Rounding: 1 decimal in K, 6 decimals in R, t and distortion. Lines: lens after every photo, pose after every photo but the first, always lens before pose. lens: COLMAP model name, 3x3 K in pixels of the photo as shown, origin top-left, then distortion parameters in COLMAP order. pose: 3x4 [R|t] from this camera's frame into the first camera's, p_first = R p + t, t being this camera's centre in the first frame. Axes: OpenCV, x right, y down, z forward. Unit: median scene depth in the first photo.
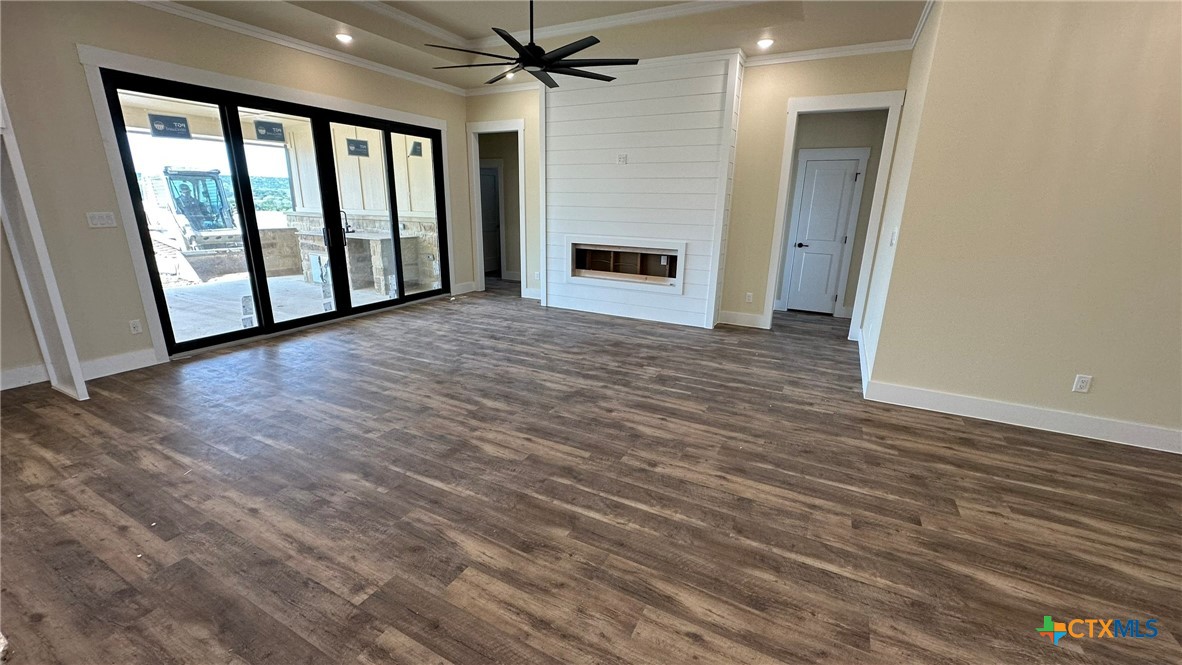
lens RADIAL K [[469.2, 0, 590.5], [0, 469.2, 331.8], [0, 0, 1]] dist [-0.002293, 0.000619]
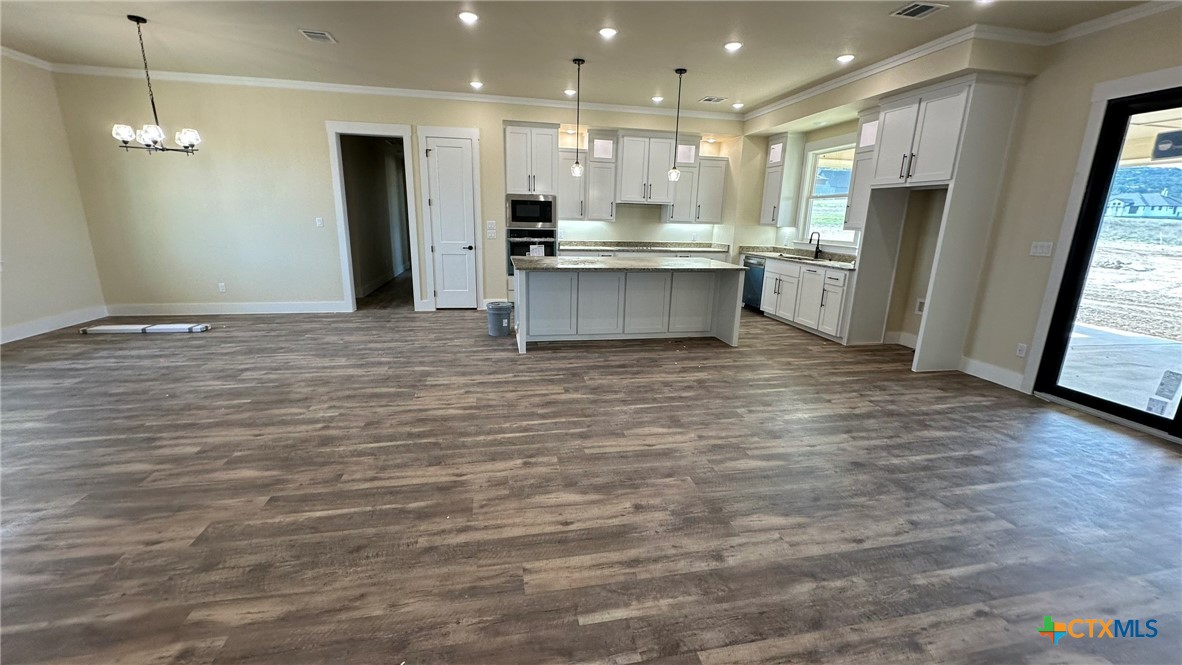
lens RADIAL K [[469.2, 0, 589.6], [0, 469.2, 329.7], [0, 0, 1]] dist [-0.002293, 0.000619]
pose [[-0.774805, 0.113952, -0.621846, 0.352256], [-0.205597, 0.884737, 0.418294, -0.241427], [0.597836, 0.451946, -0.662071, 0.909498]]
